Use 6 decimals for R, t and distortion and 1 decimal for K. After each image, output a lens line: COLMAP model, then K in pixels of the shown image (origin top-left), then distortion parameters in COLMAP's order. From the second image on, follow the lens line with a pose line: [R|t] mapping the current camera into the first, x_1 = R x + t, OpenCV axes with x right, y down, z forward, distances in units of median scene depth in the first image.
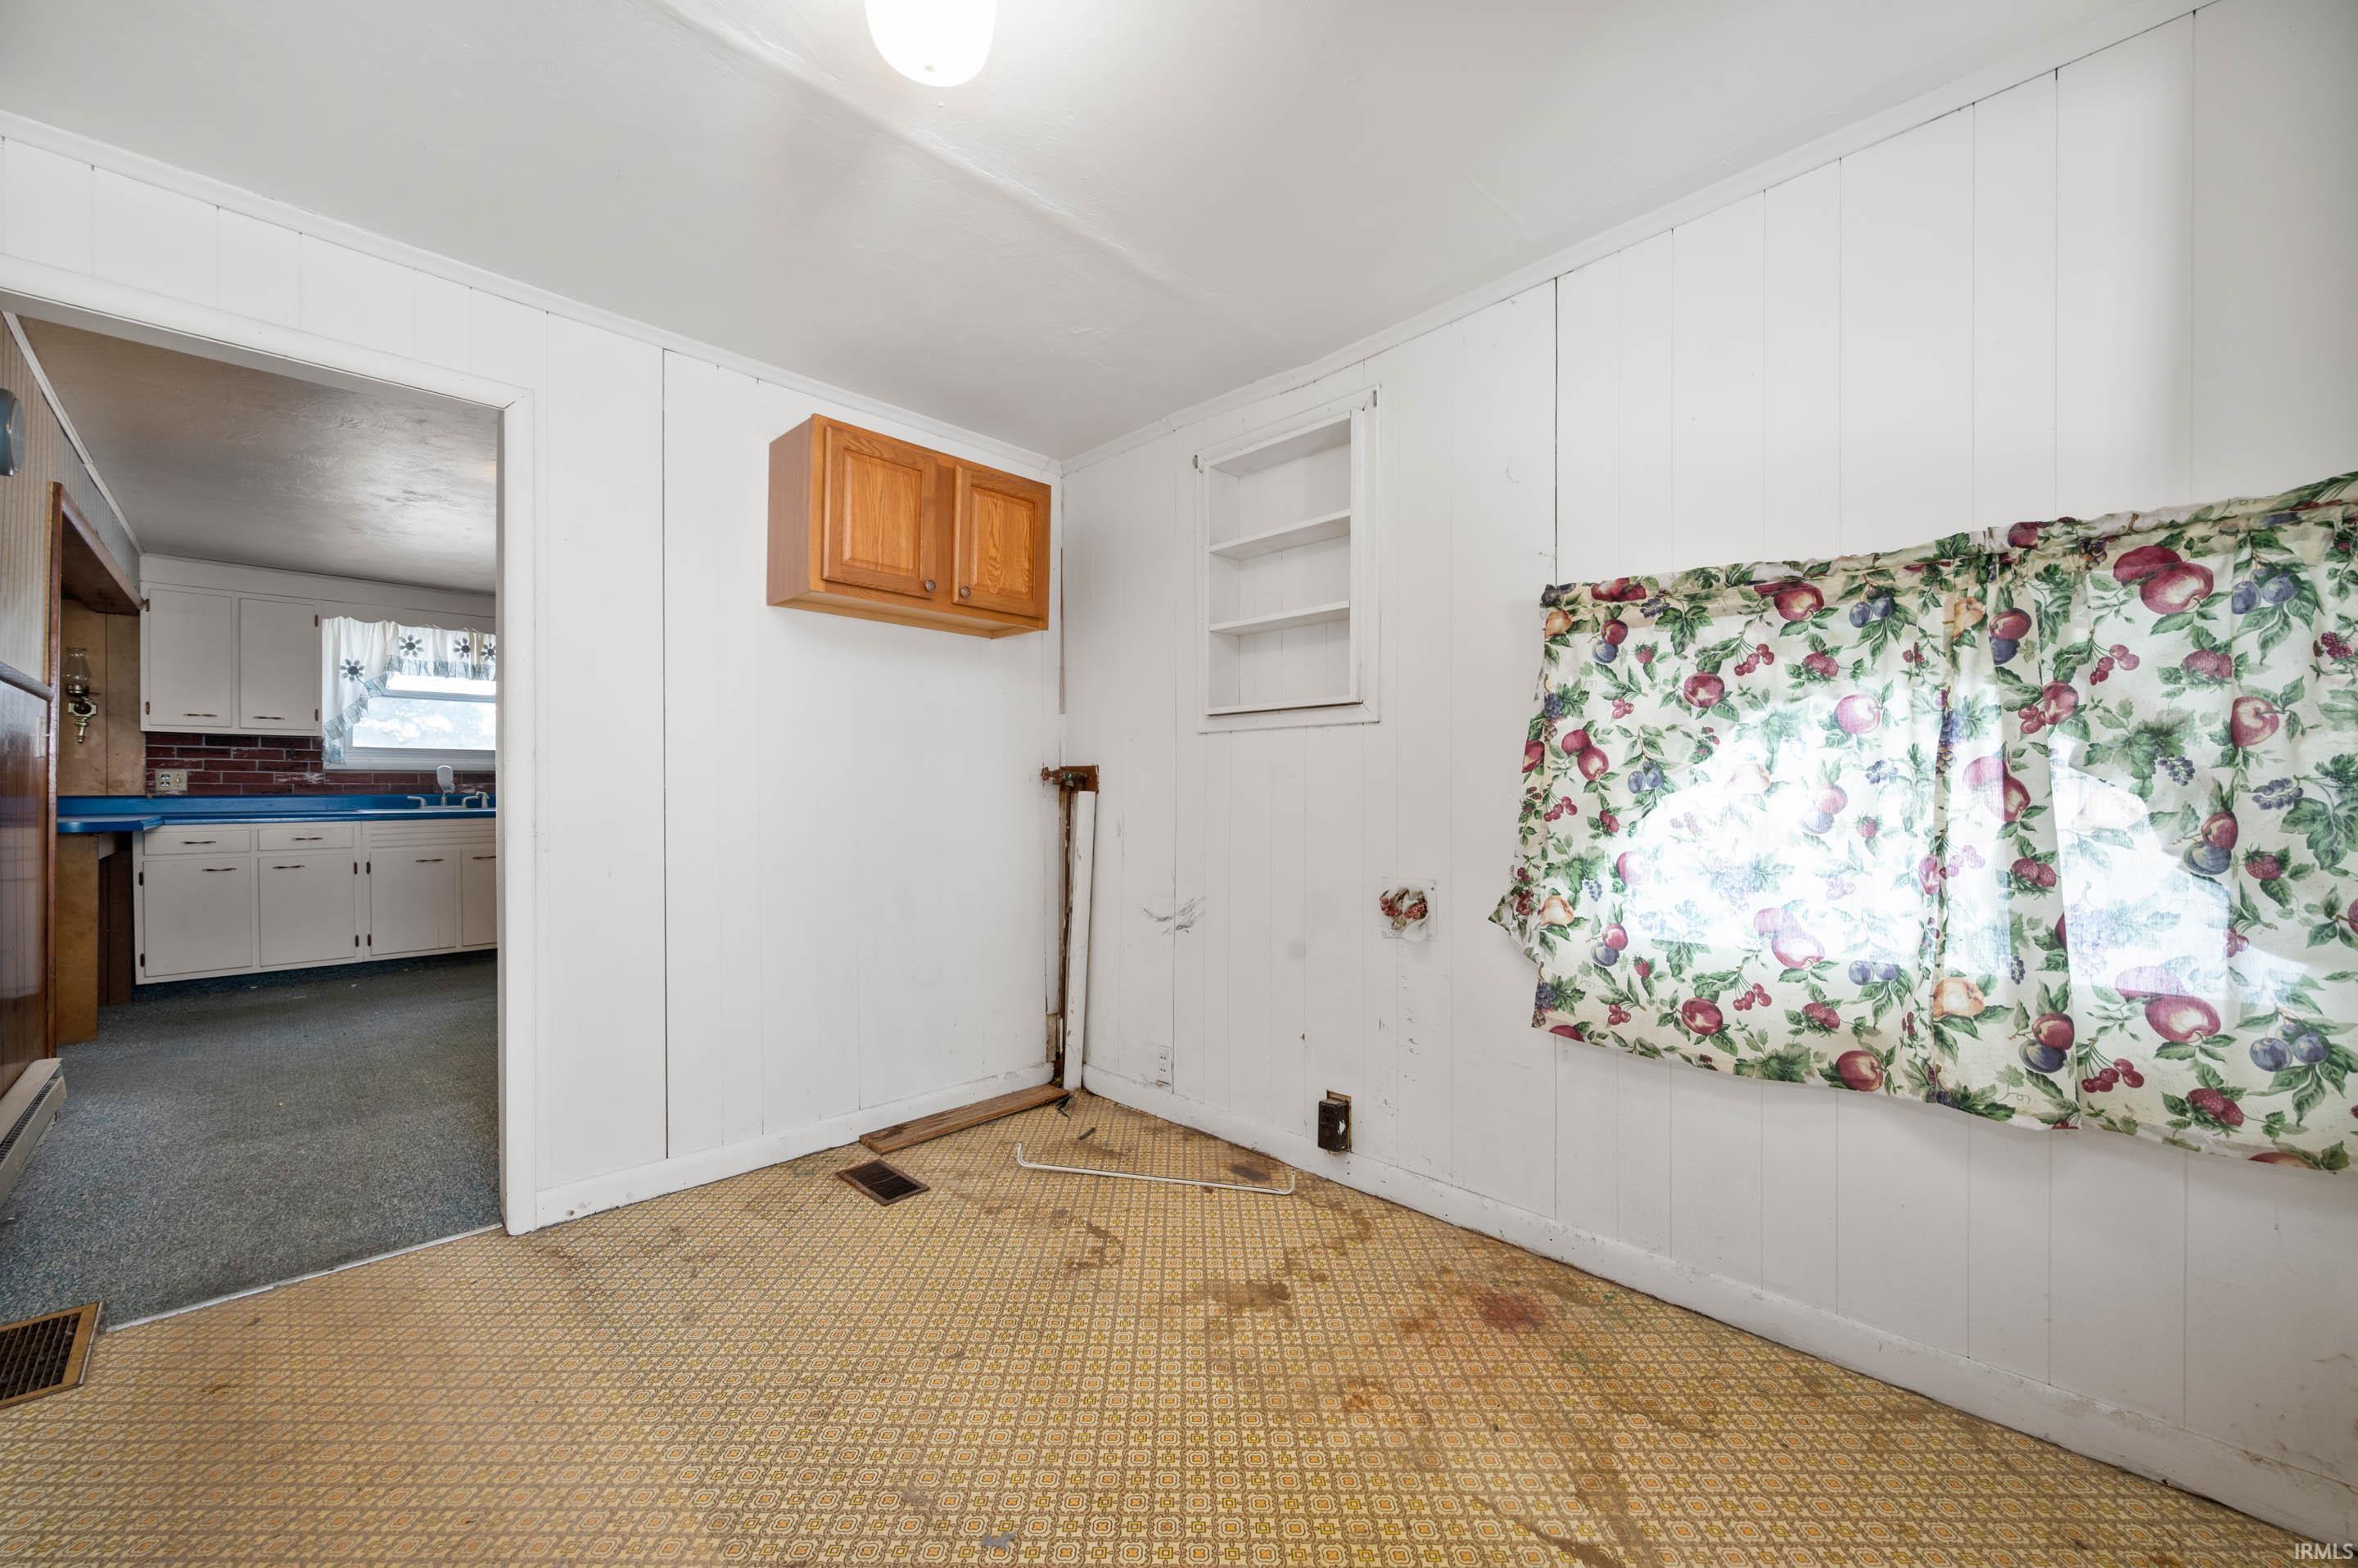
lens RADIAL K [[937.9, 0, 1168.1], [0, 937.9, 782.4], [0, 0, 1]] dist [0.000801, -0.000534]
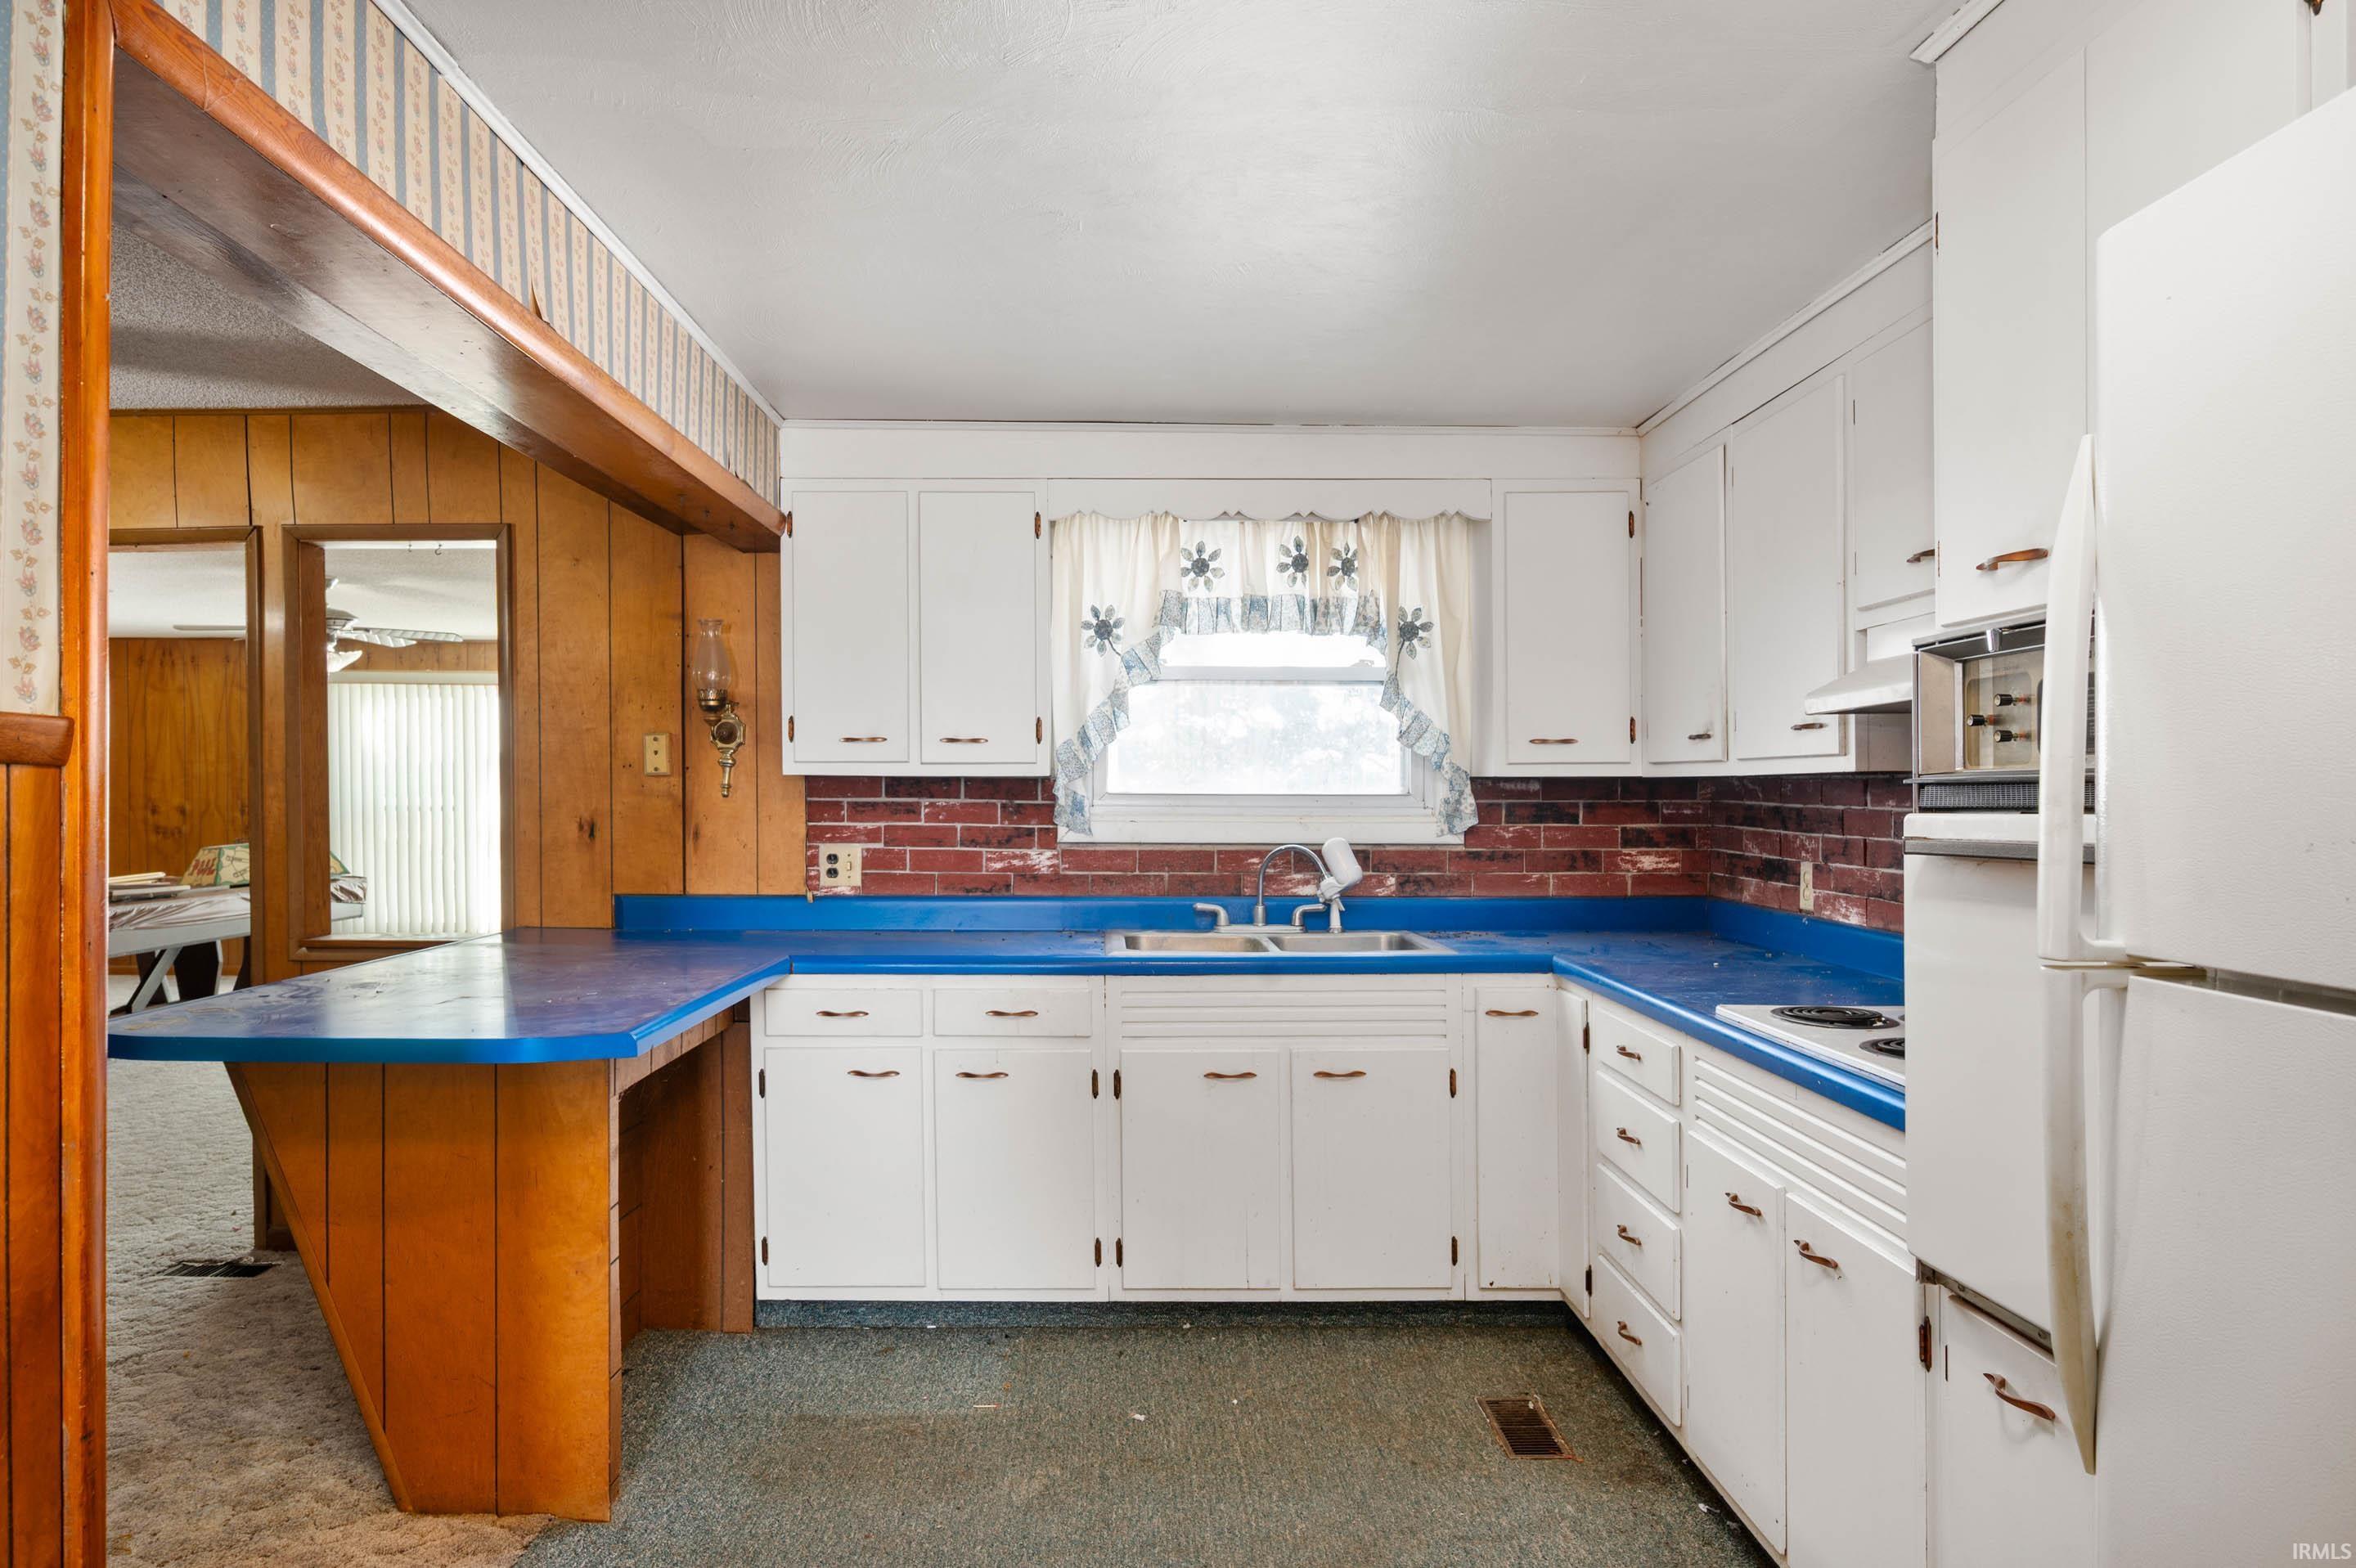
lens RADIAL K [[1465.9, 0, 1156.4], [0, 1465.9, 789.9], [0, 0, 1]] dist [-0.002123, -0.001174]
pose [[0.734991, 0.002637, -0.678072, -0.364560], [0.002740, 0.999973, 0.006859, -0.045870], [0.678071, -0.006899, 0.734964, 0.492587]]
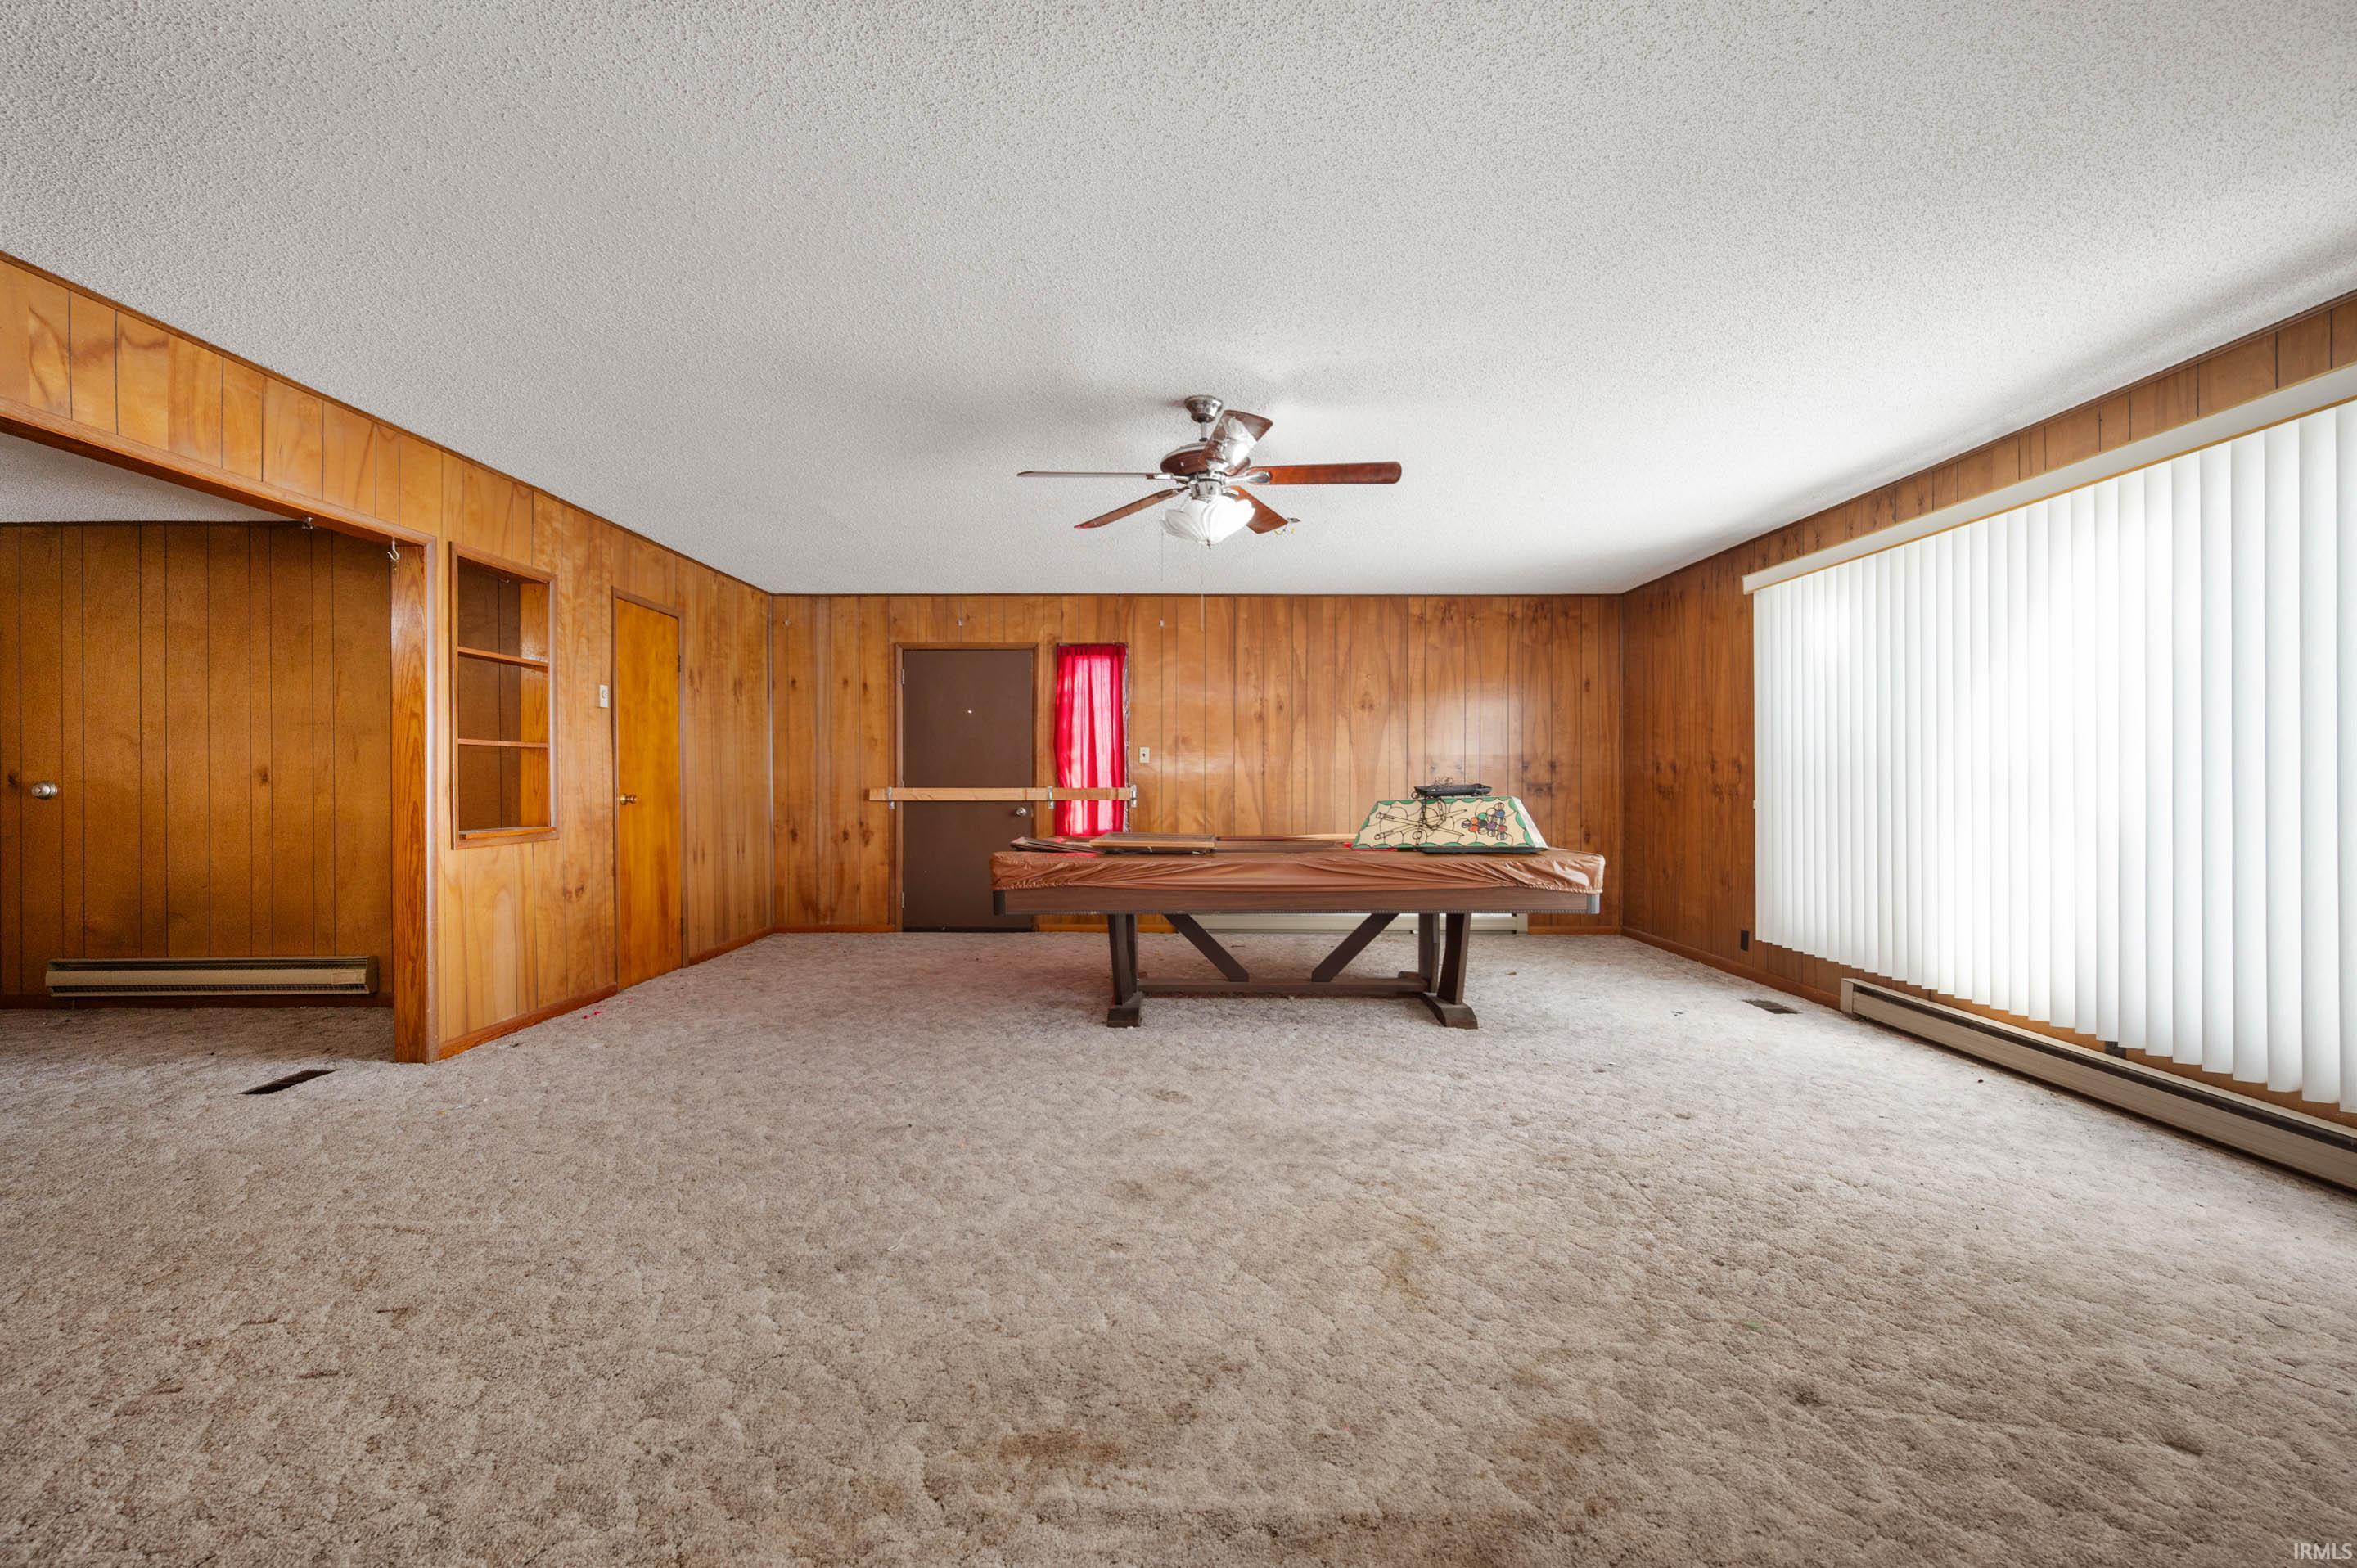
lens RADIAL K [[937.5, 0, 1187.0], [0, 937.5, 784.5], [0, 0, 1]] dist [0.000801, -0.000534]
pose [[-0.684257, 0.005871, -0.729218, -1.509150], [0.006790, 0.999976, 0.001679, 0.008641], [0.729210, -0.003803, -0.684280, 1.445404]]
